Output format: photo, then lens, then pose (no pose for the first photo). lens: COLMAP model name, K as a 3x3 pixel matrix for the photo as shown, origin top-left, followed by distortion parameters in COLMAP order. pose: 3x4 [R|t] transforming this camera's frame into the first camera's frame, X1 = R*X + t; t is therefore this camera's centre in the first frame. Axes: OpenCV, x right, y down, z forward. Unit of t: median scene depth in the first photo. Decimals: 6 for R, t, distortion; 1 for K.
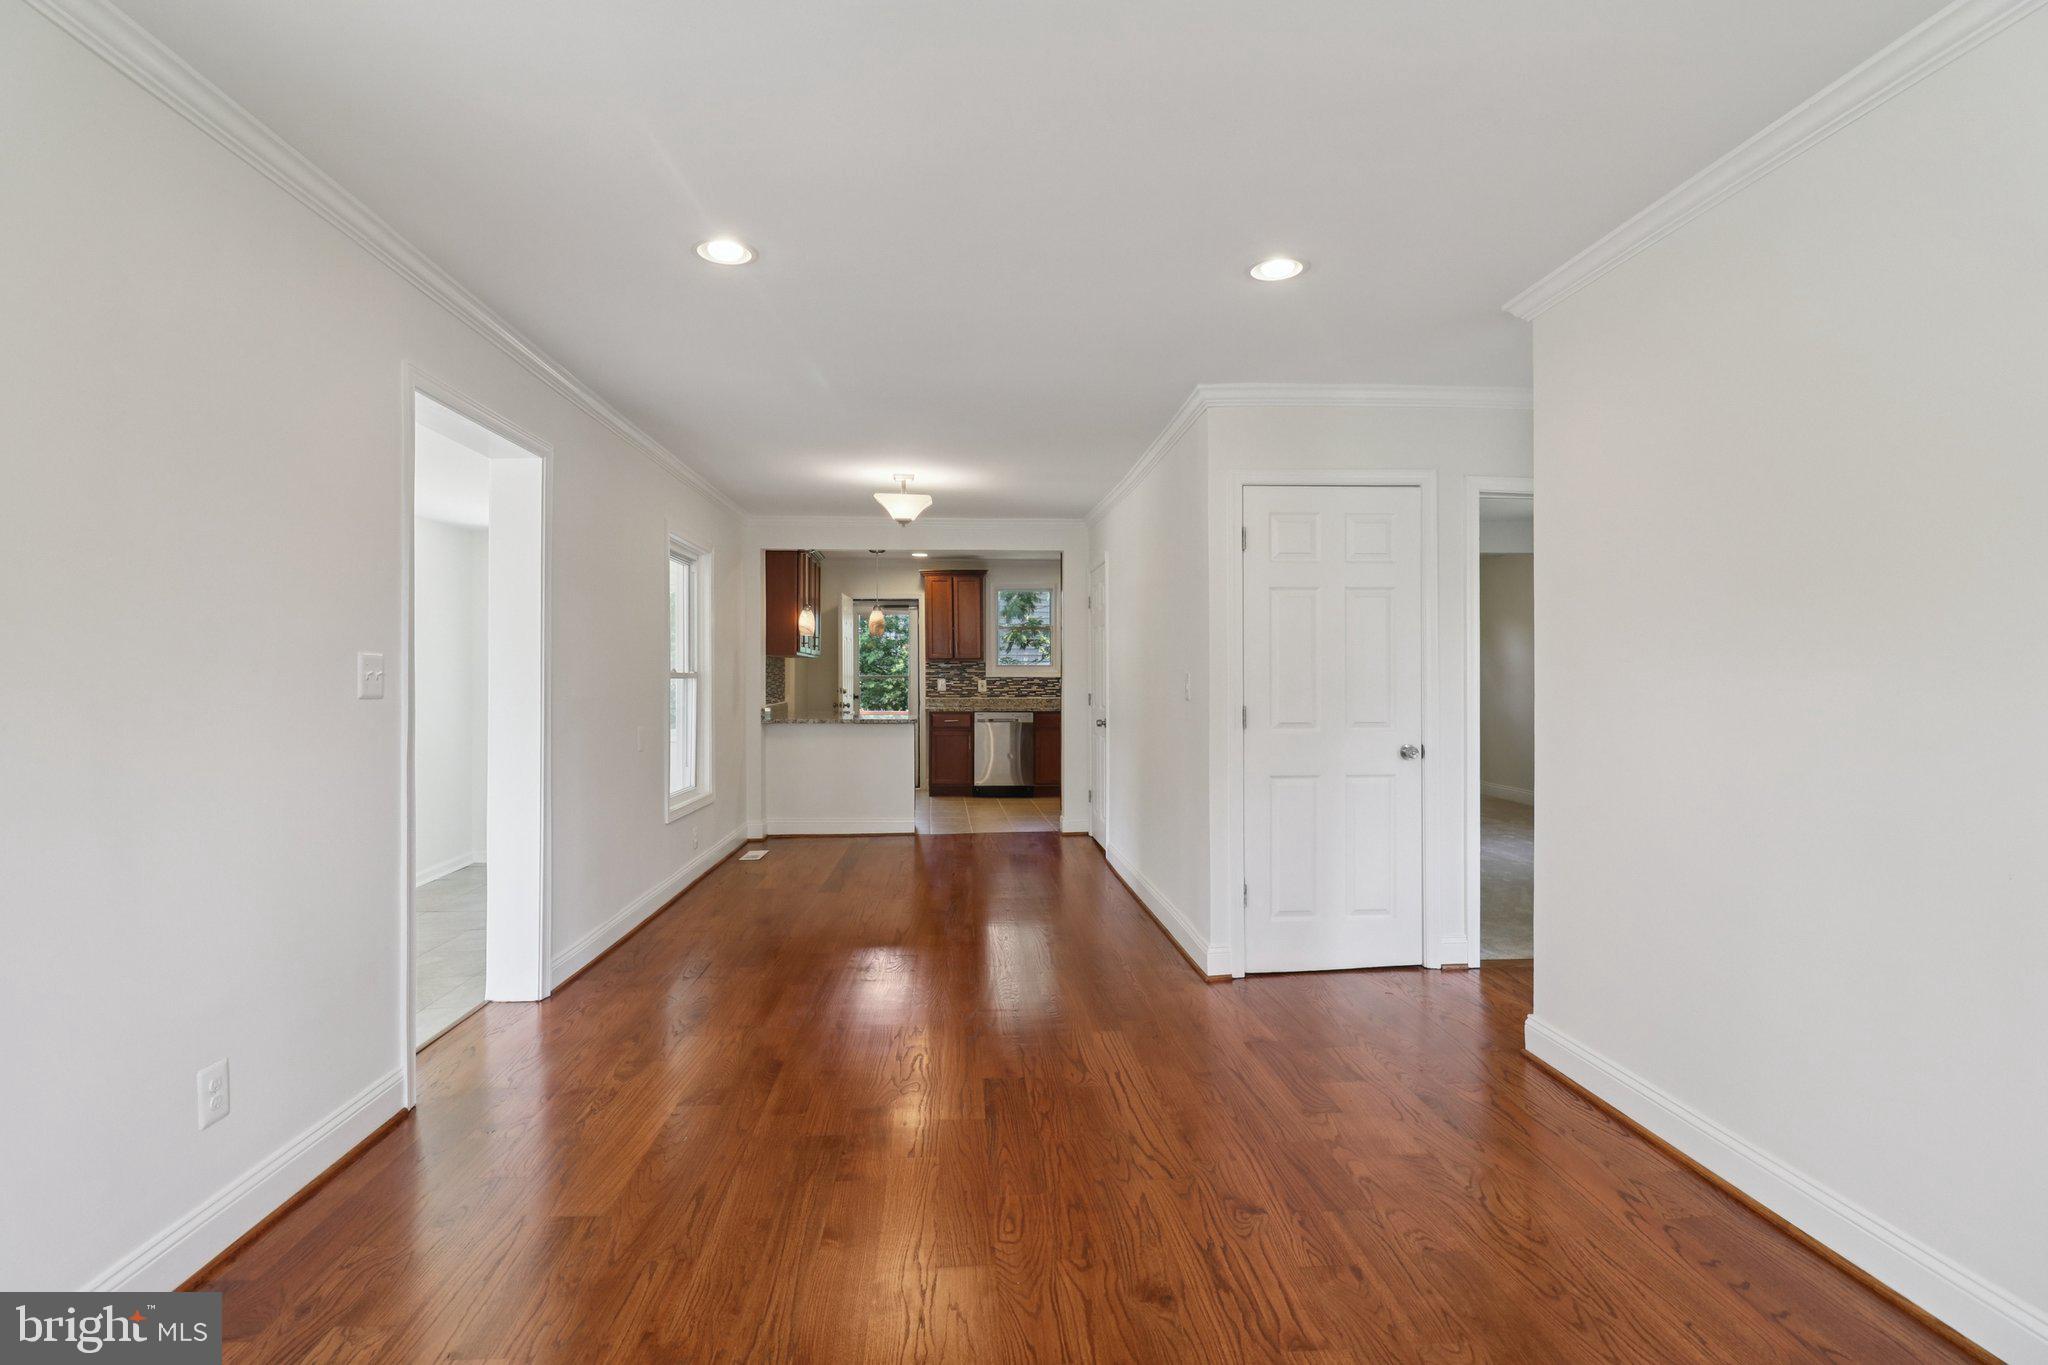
lens RADIAL K [[991.1, 0, 1024.0], [0, 991.1, 682.5], [0, 0, 1]] dist [-0.002150, -0.001038]
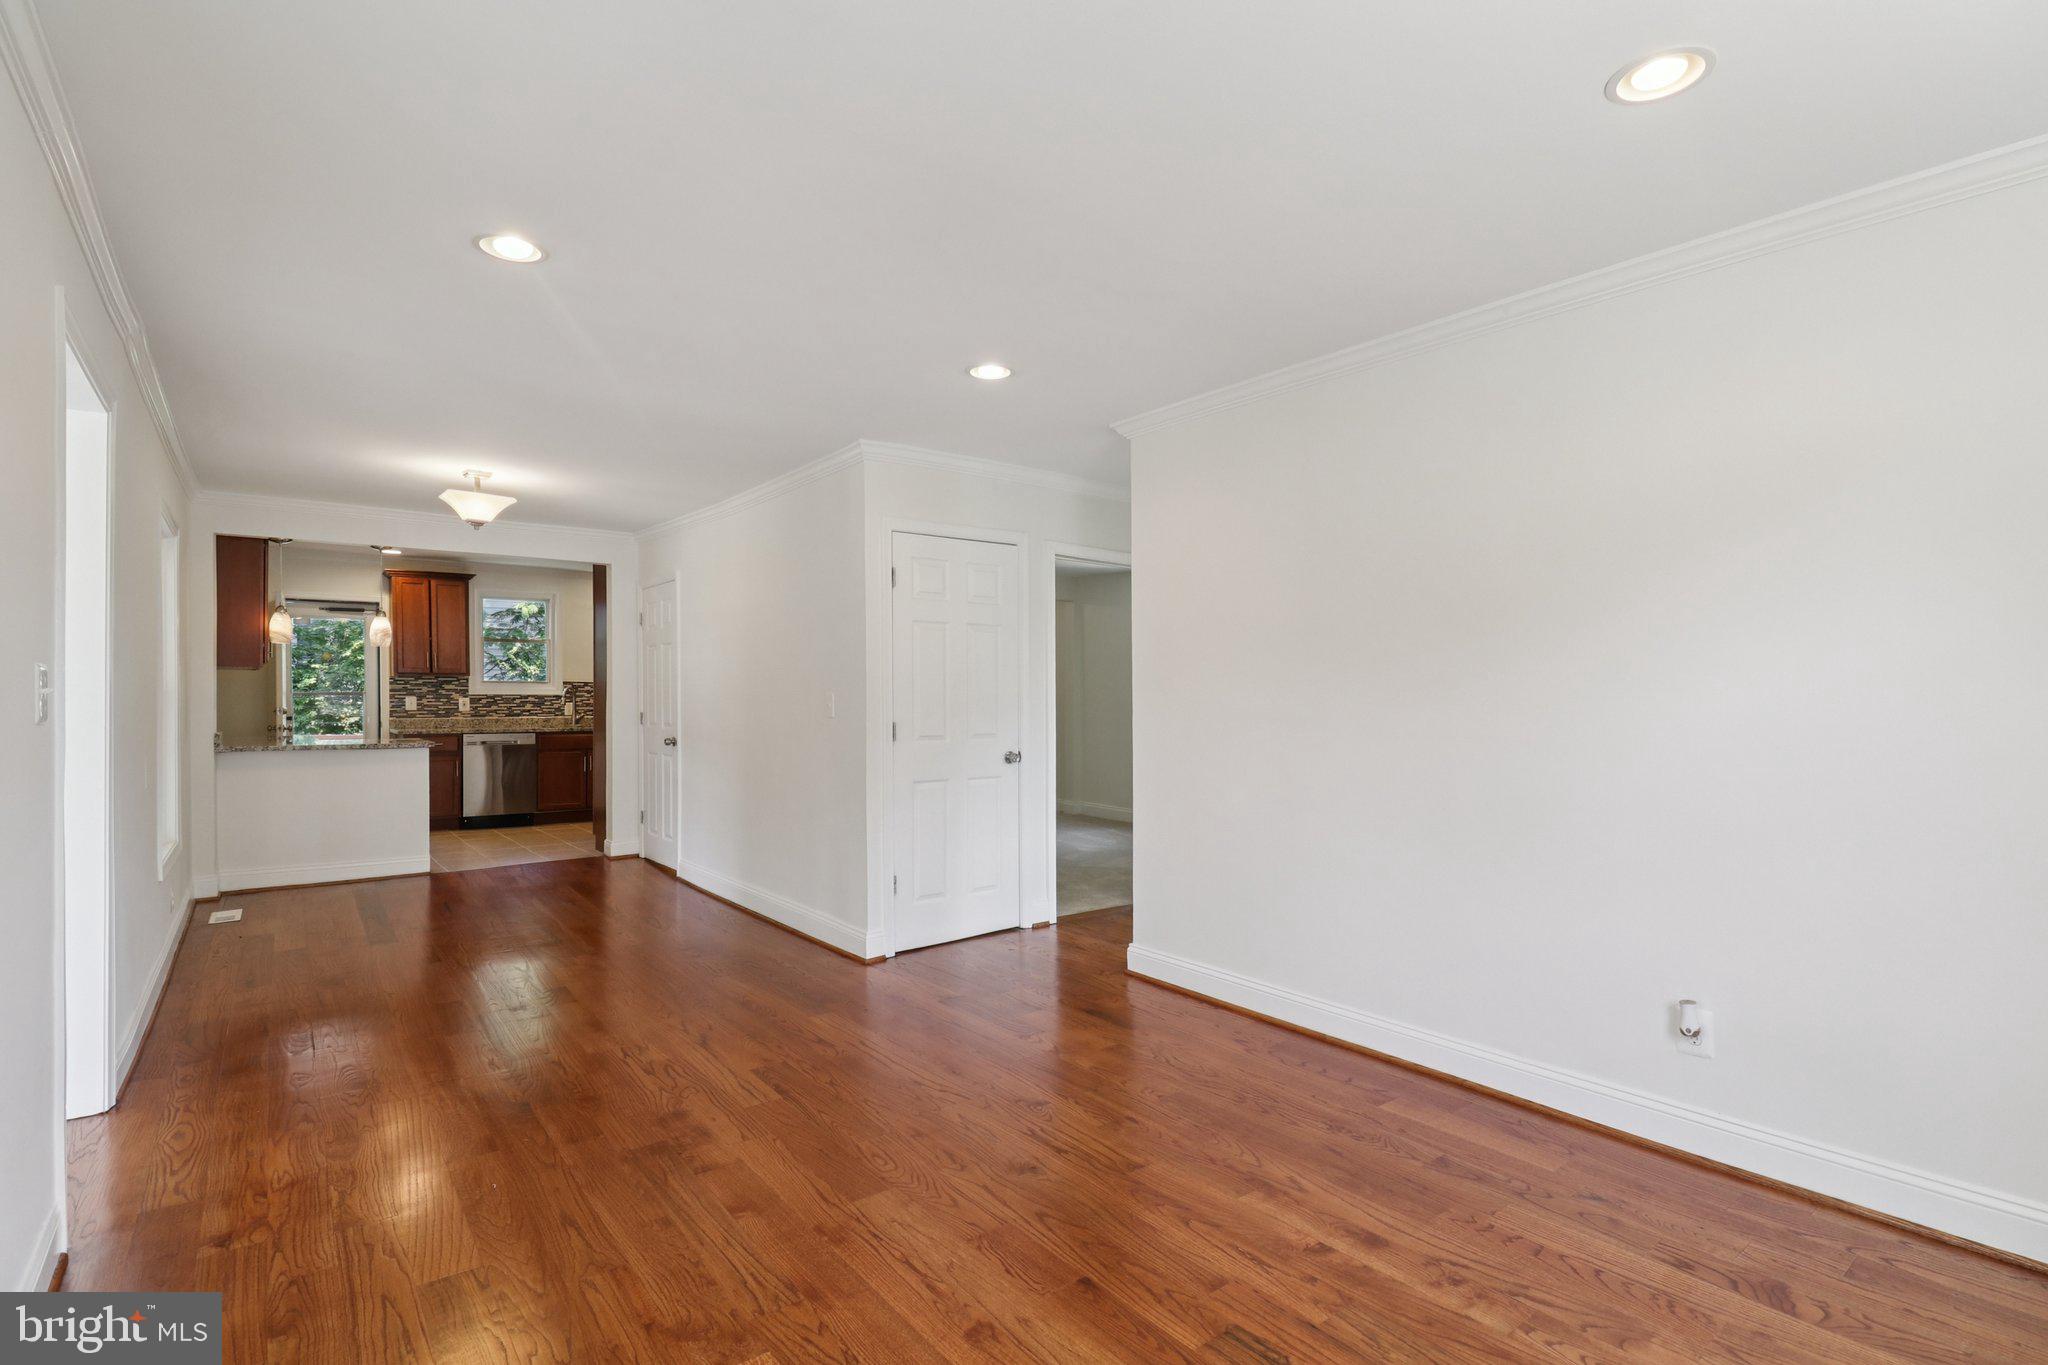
lens RADIAL K [[998.2, 0, 1019.8], [0, 998.2, 697.2], [0, 0, 1]] dist [0.002453, 0.000227]
pose [[0.825470, 0.002864, 0.564439, -0.214521], [-0.001118, 0.999993, -0.003439, -0.000796], [-0.564445, 0.002208, 0.825468, -0.031429]]
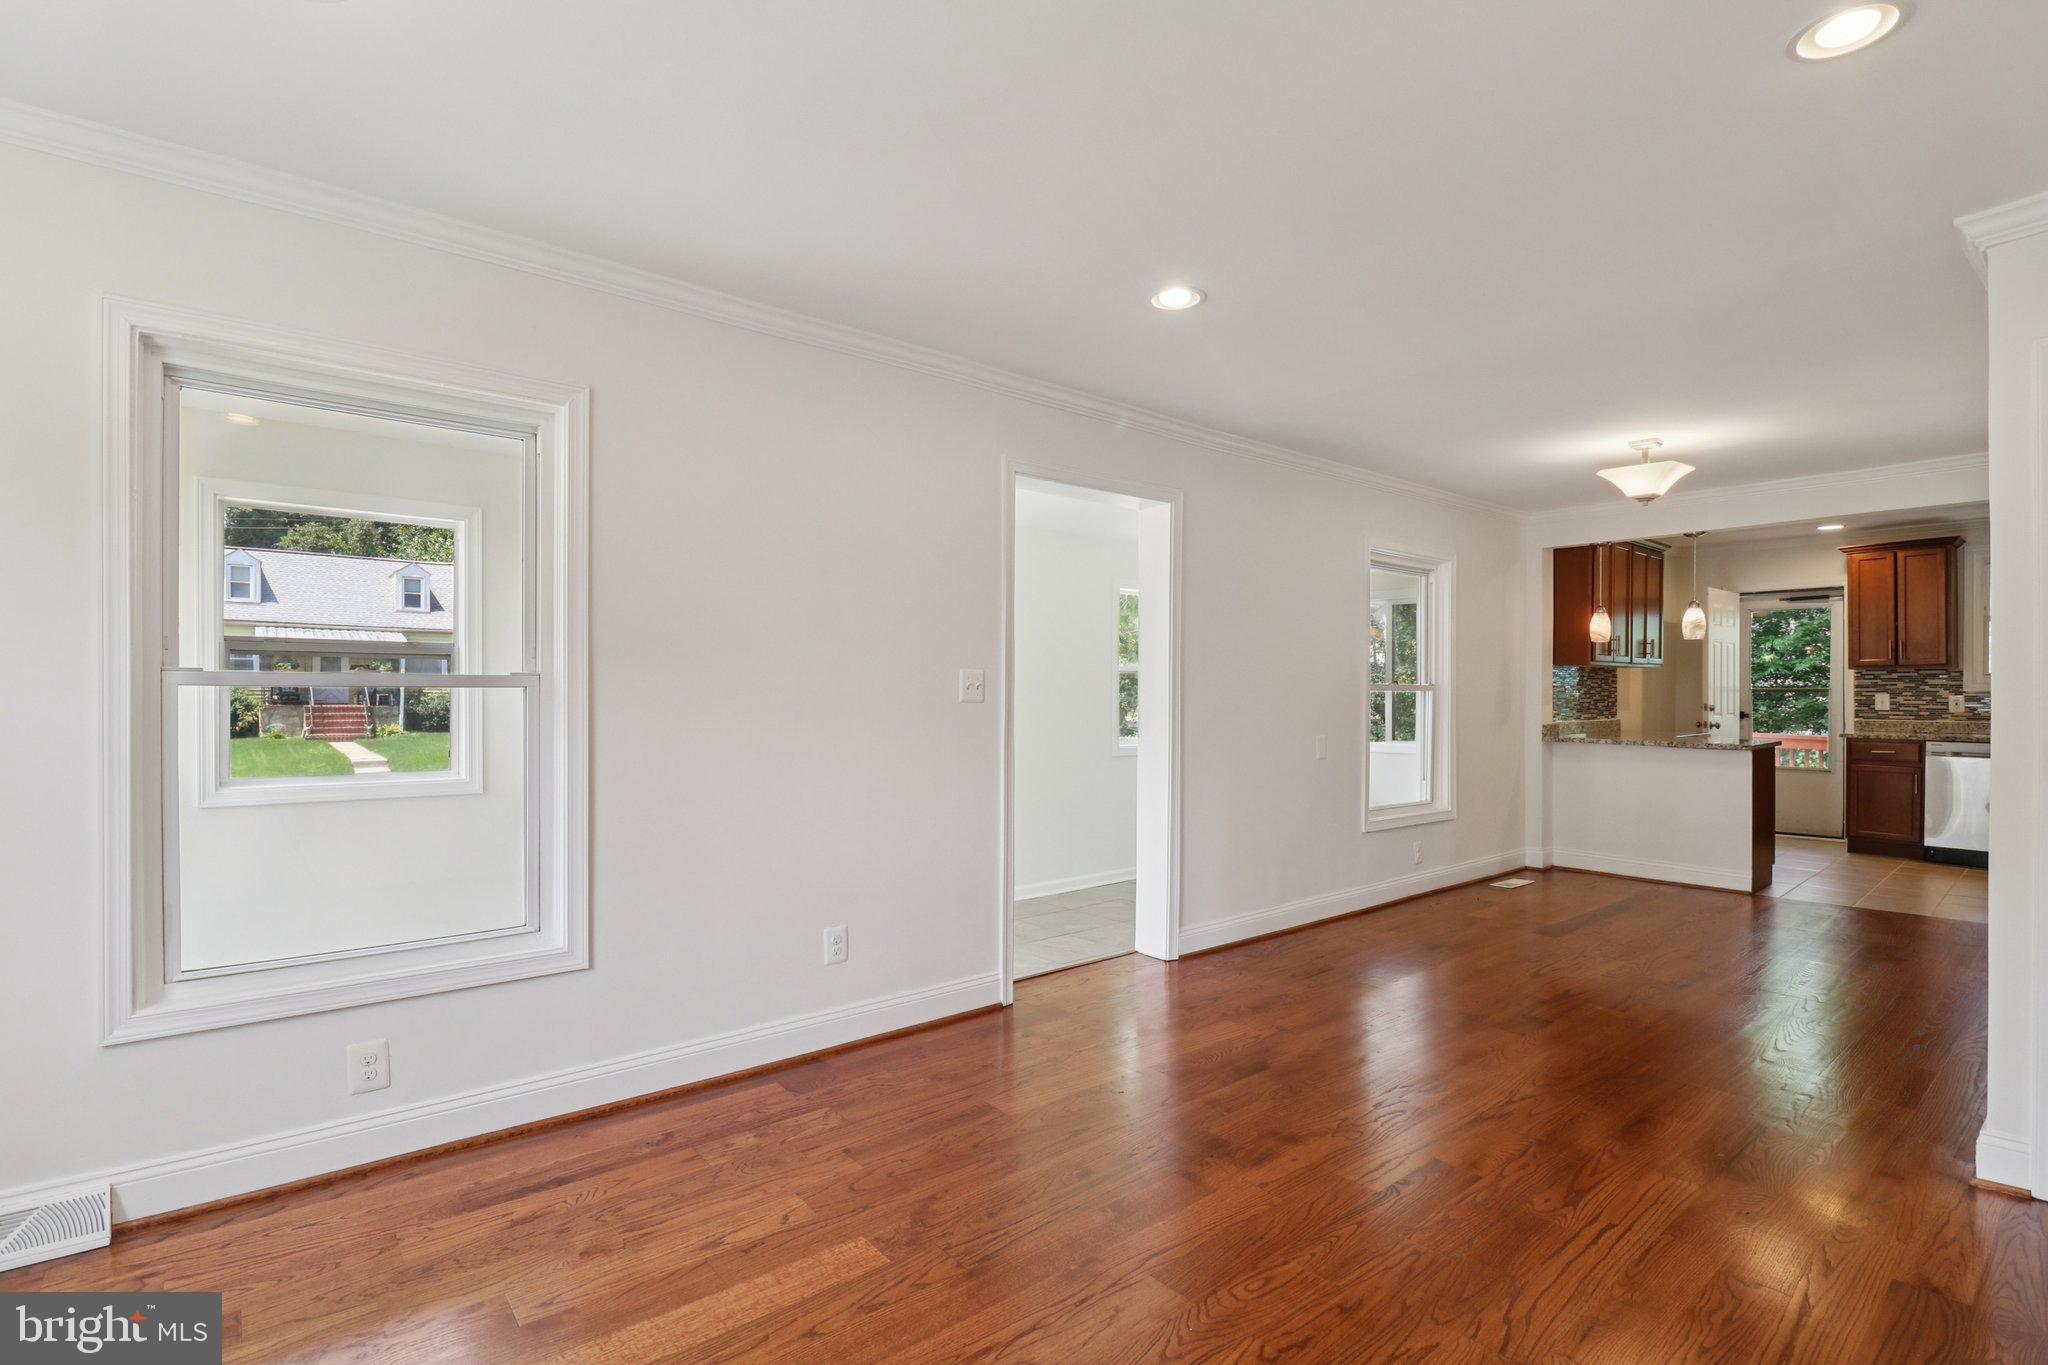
lens RADIAL K [[990.8, 0, 1036.0], [0, 990.8, 695.0], [0, 0, 1]] dist [-0.000939, -0.000929]
pose [[0.573295, 0.008380, -0.819306, 0.244446], [-0.008306, 0.999956, 0.004415, -0.000774], [0.819307, 0.004274, 0.573339, 0.120012]]
